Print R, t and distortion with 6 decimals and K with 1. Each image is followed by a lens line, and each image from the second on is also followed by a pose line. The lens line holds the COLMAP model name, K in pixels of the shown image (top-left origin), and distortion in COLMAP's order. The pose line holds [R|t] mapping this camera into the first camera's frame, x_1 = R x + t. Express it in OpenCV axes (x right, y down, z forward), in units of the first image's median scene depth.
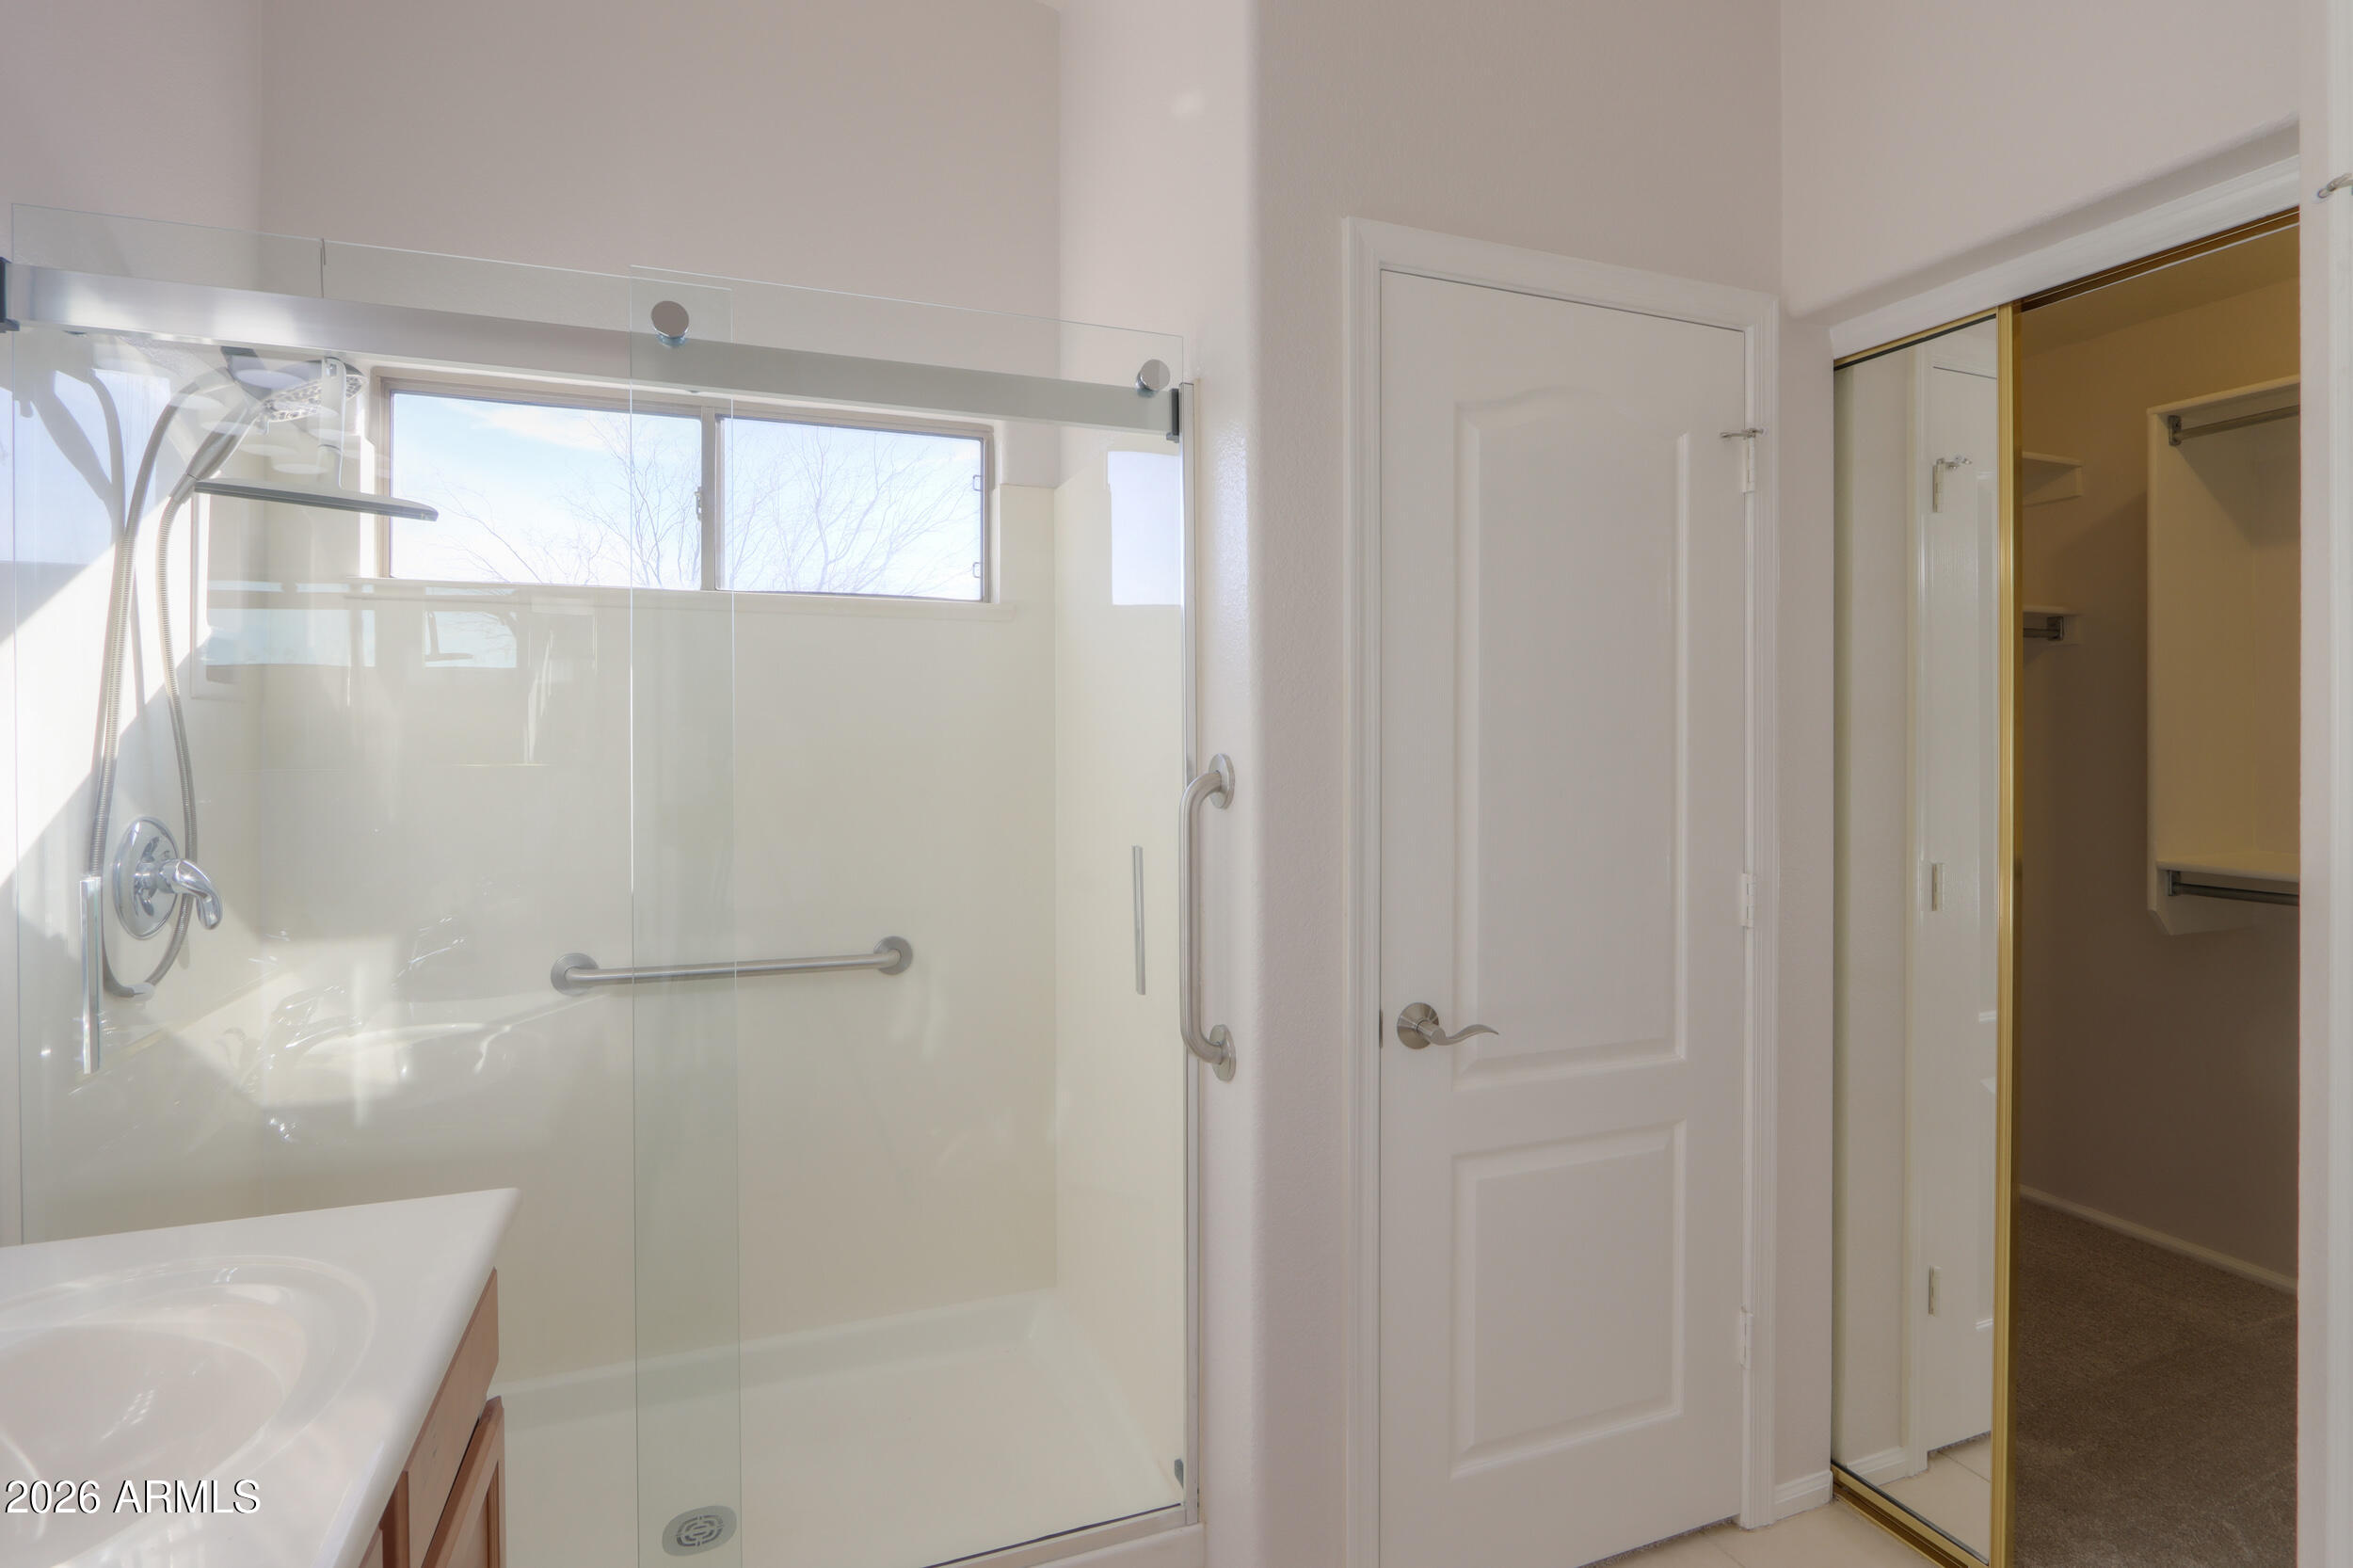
lens RADIAL K [[1119.9, 0, 1171.2], [0, 1119.9, 742.1], [0, 0, 1]] dist [-0.004990, -0.000052]
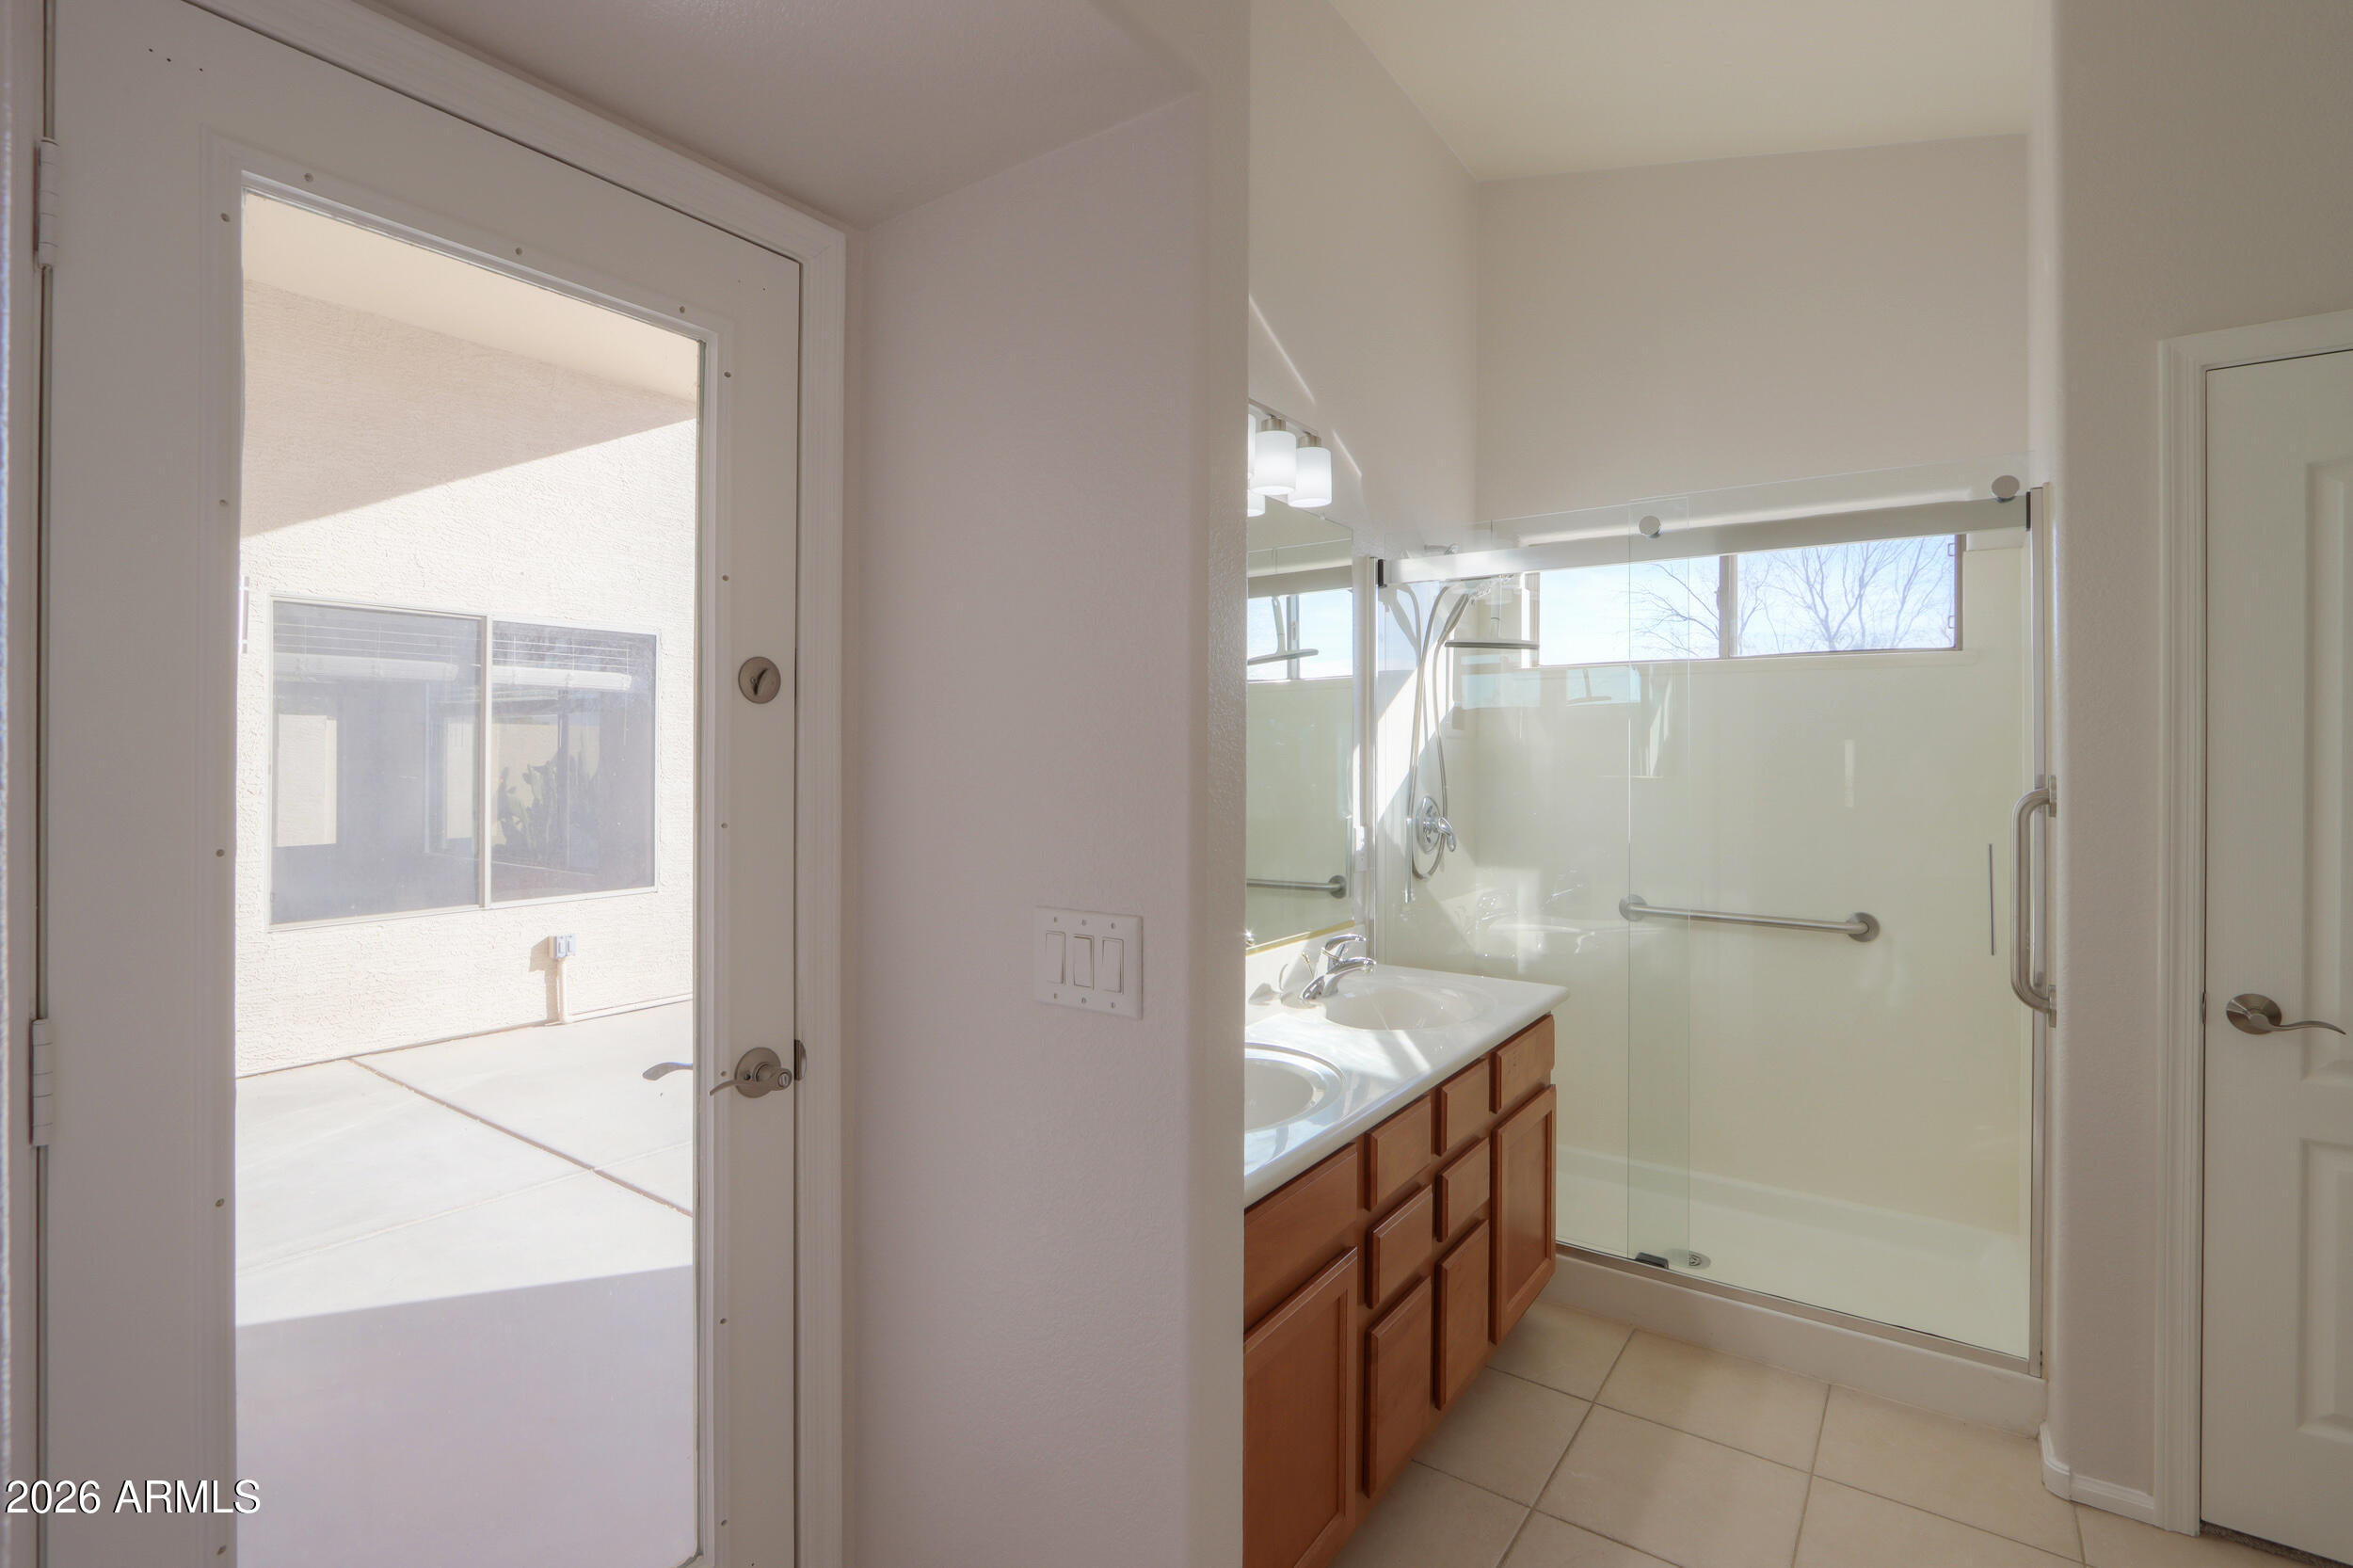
lens RADIAL K [[1119.9, 0, 1171.2], [0, 1119.9, 742.1], [0, 0, 1]] dist [-0.004990, -0.000052]
pose [[0.558123, -0.006007, -0.829737, 0.537322], [-0.007420, 0.999898, -0.012230, -0.003690], [0.829725, 0.012982, 0.558021, -0.554879]]
